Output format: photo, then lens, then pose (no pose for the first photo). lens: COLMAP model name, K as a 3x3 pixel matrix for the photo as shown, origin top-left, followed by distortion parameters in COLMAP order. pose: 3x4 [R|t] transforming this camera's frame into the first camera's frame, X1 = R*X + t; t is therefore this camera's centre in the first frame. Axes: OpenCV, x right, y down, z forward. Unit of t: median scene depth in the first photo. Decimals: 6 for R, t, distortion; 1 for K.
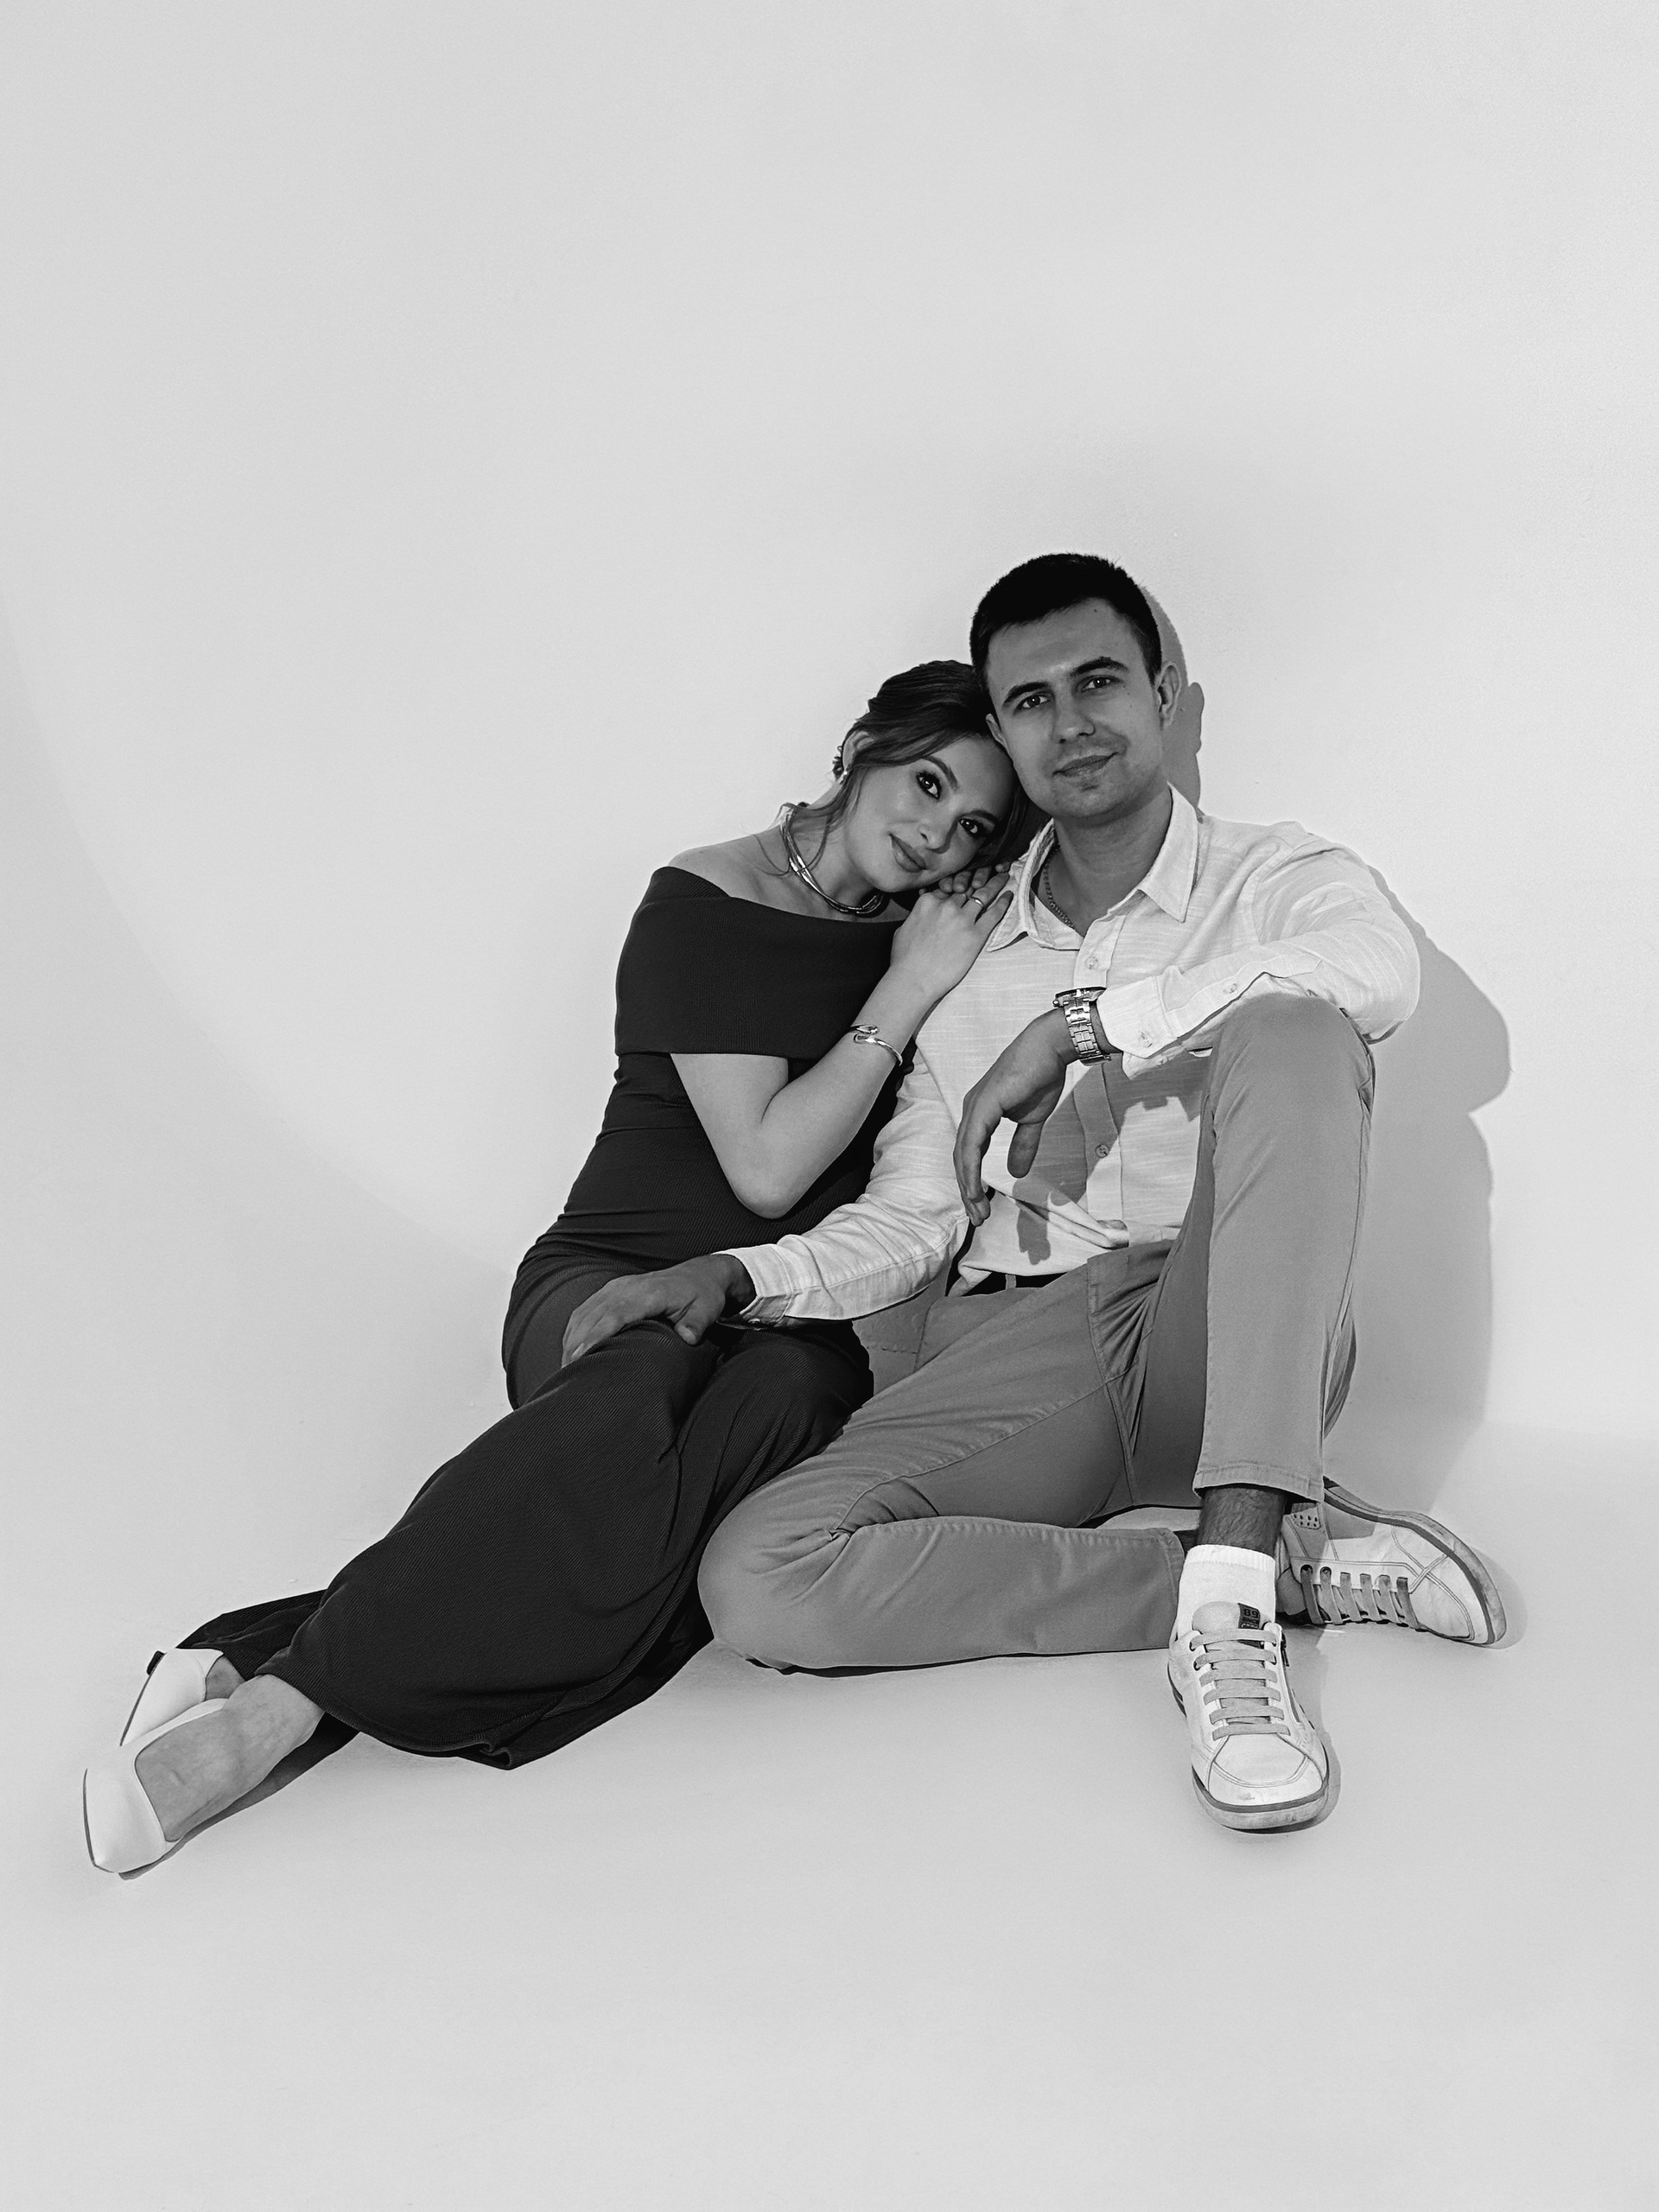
lens RADIAL K [[3096.5, 0, 826.6], [0, 3096.5, 1154.7], [0, 0, 1]] dist [0.003526, 0.000000]
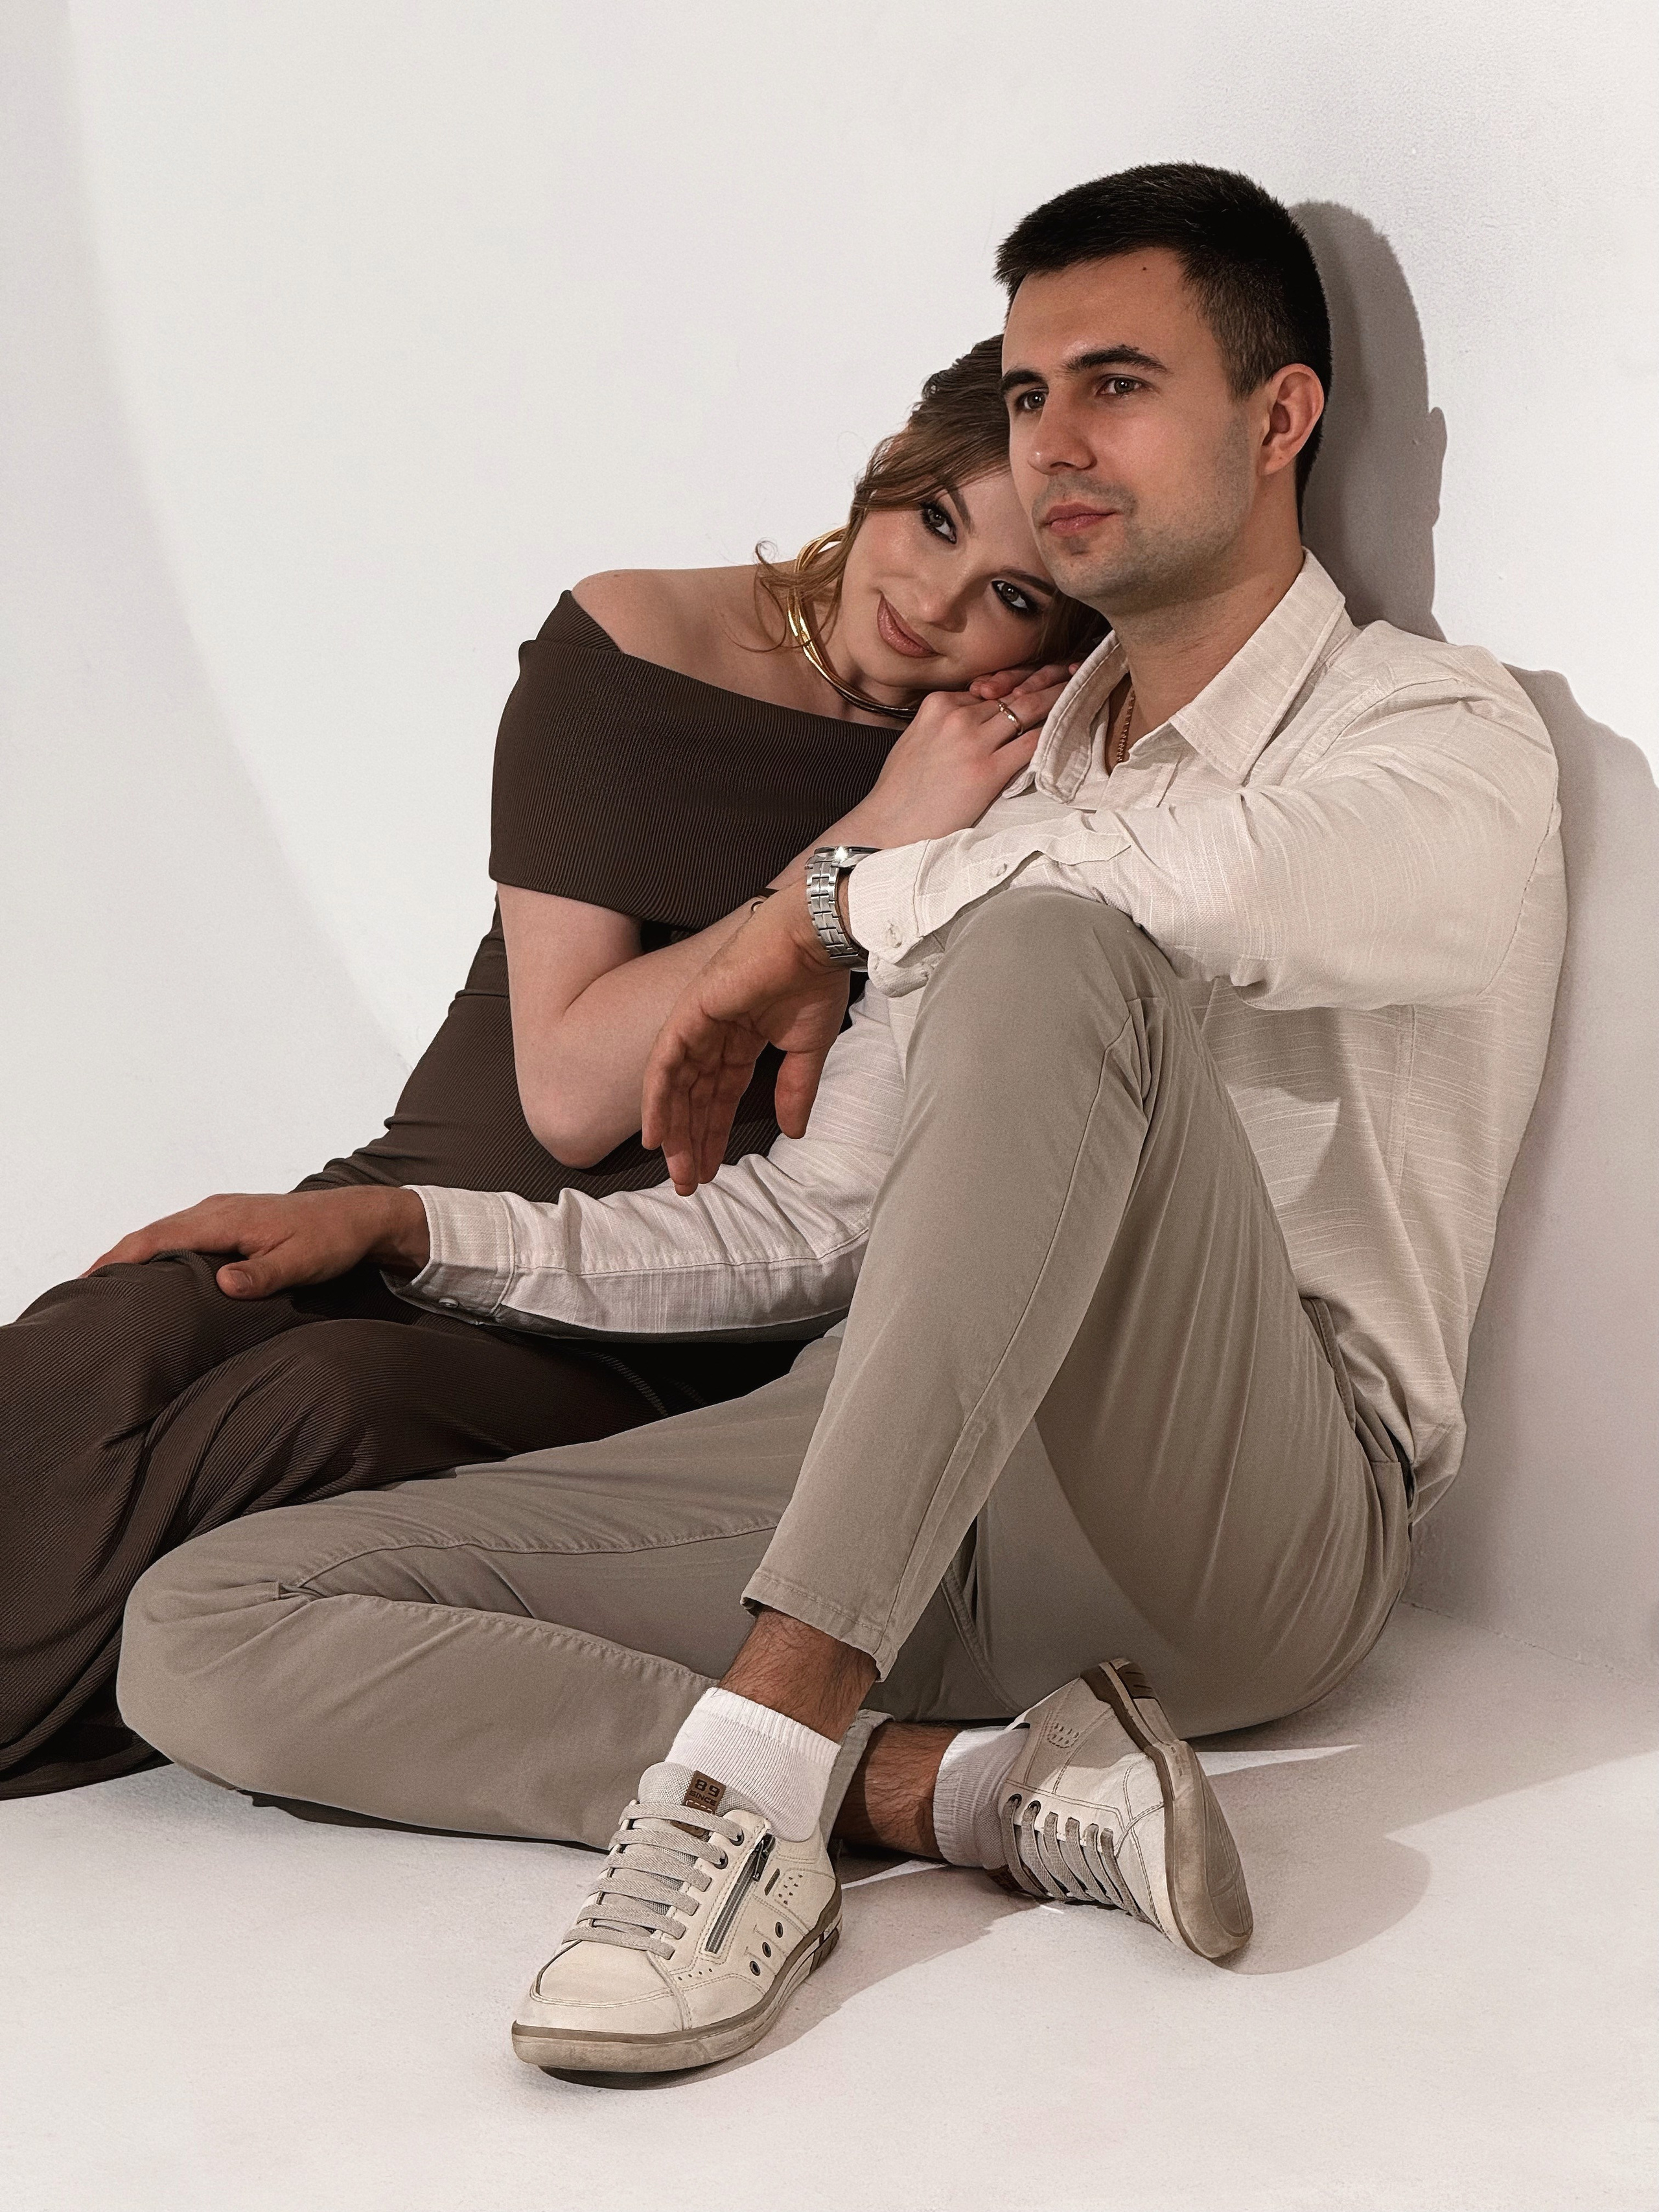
lens RADIAL K [[7726.7, 0, 829.5], [0, 7726.7, 1106.1], [0, 0, 1]] dist [0.106432, 0.000000]
pose [[0.897534, 0.149218, -0.414930, 0.700525], [-0.163179, 0.986595, 0.001830, -0.002803], [0.409641, 0.066065, 0.909851, -0.429185]]
